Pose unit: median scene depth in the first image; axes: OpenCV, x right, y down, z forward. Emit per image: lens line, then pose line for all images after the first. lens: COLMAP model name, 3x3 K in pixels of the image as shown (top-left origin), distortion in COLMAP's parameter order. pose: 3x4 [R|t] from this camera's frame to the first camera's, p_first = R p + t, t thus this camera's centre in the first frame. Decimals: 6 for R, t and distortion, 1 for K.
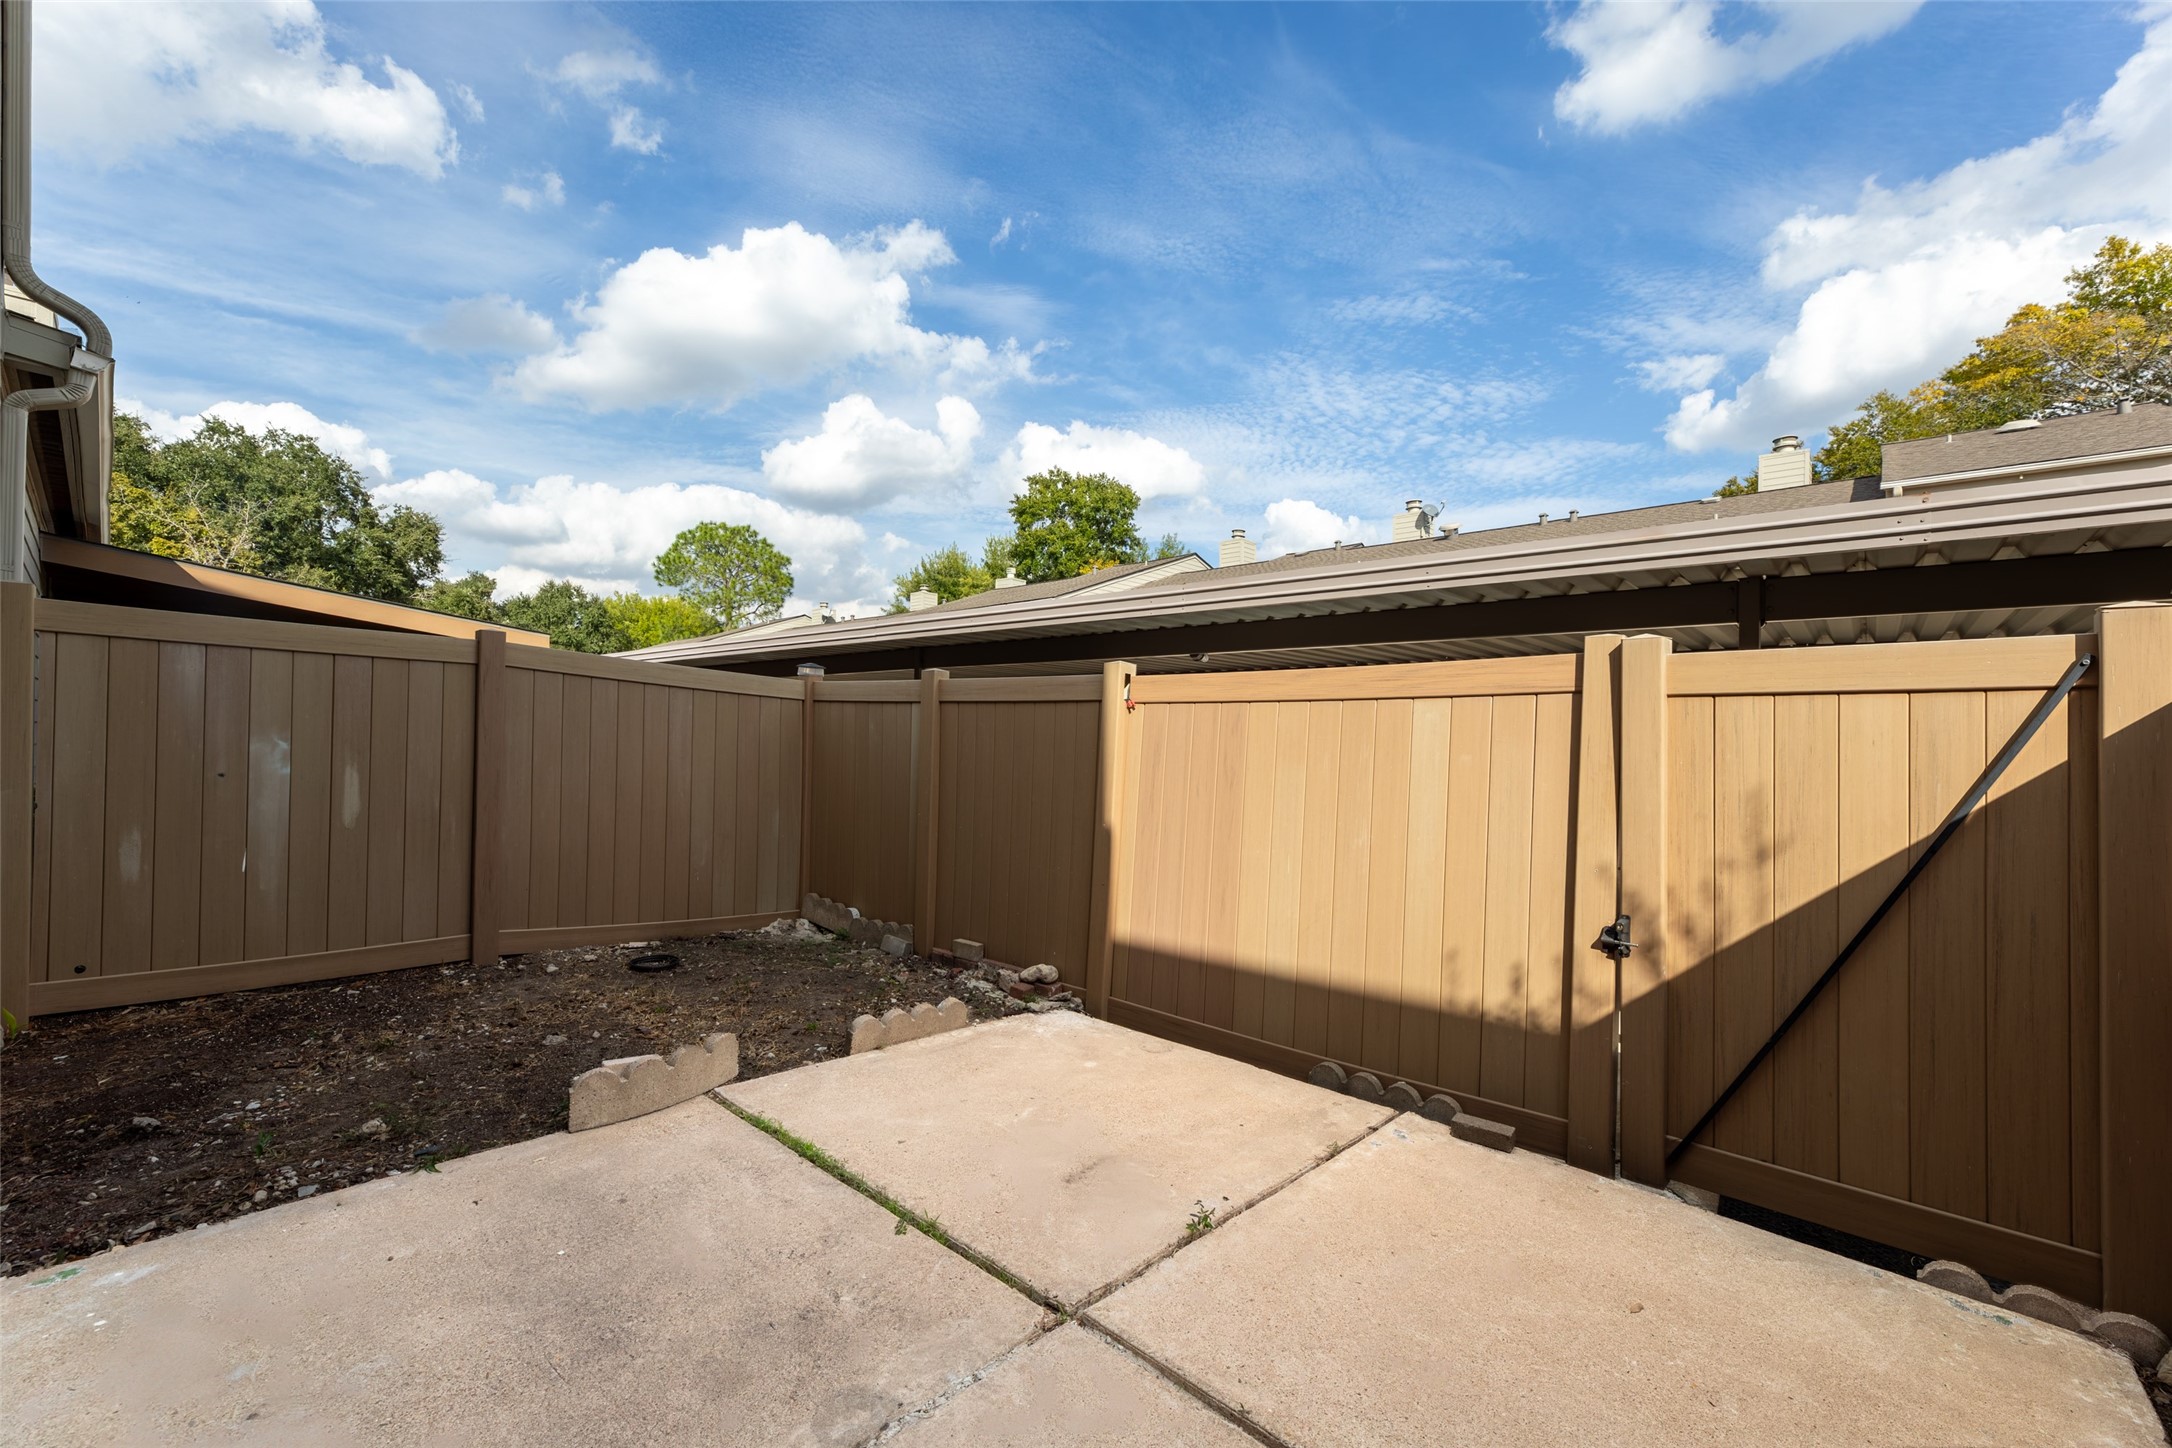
lens RADIAL K [[882.1, 0, 1083.5], [0, 882.1, 729.4], [0, 0, 1]] dist [0.006261, -0.000623]
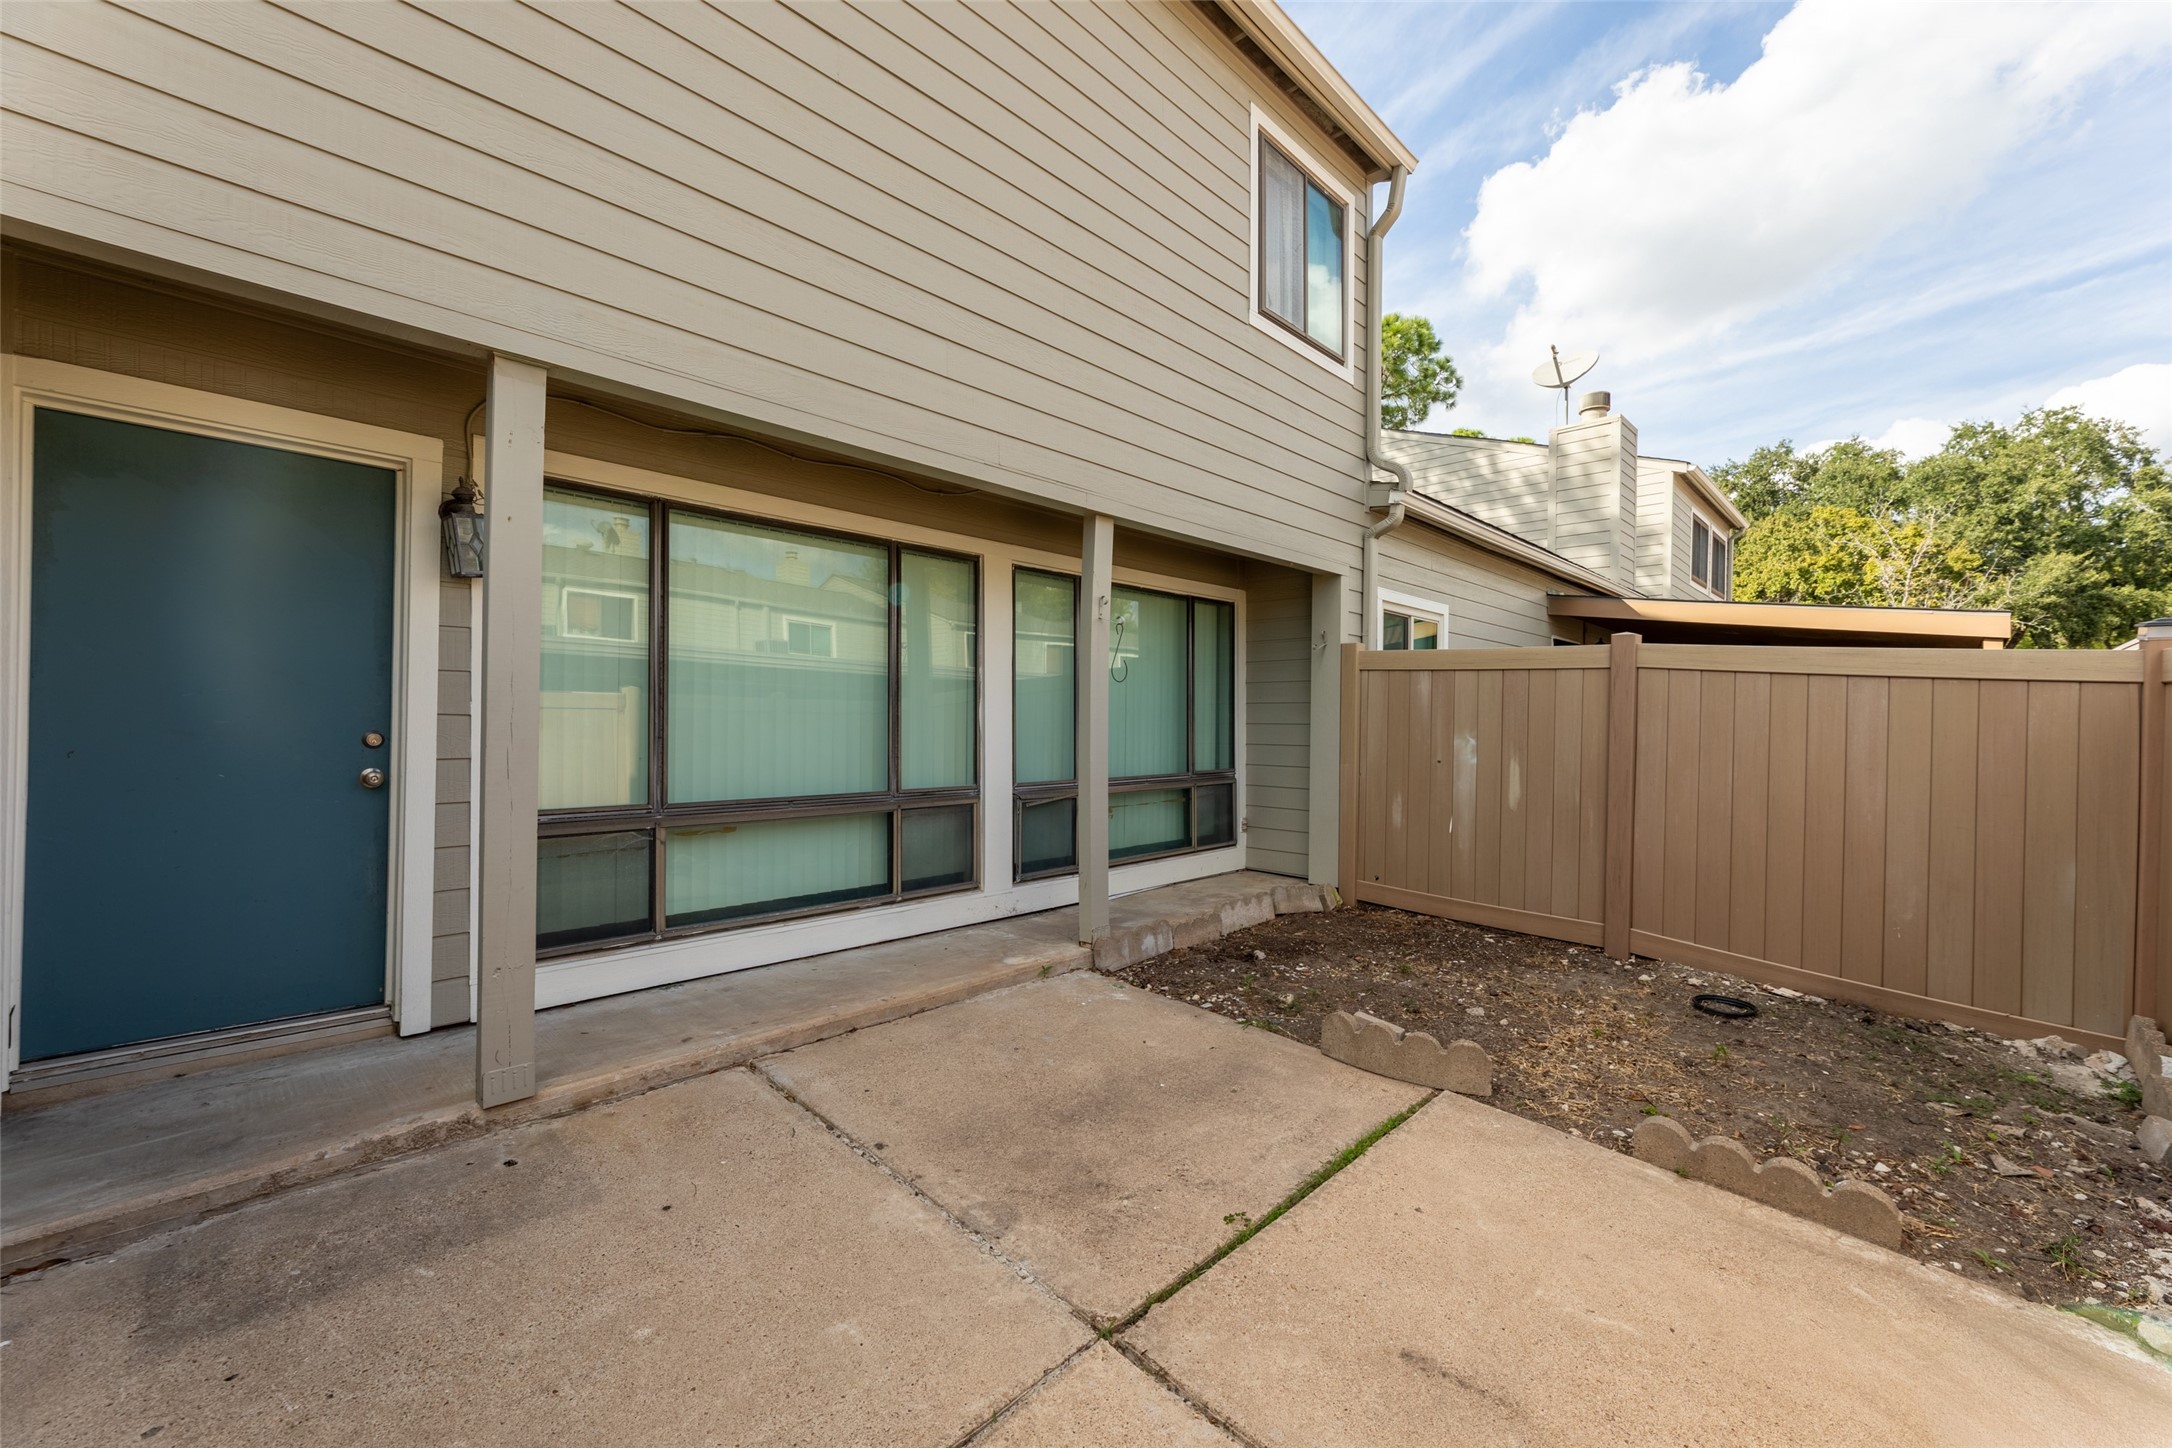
lens RADIAL K [[882.1, 0, 1084.6], [0, 882.1, 718.4], [0, 0, 1]] dist [0.006261, -0.000623]
pose [[-0.039895, -0.011941, -0.999133, 0.454016], [-0.008733, 0.999895, -0.011601, 0.003547], [0.999166, 0.008263, -0.039996, 0.482987]]
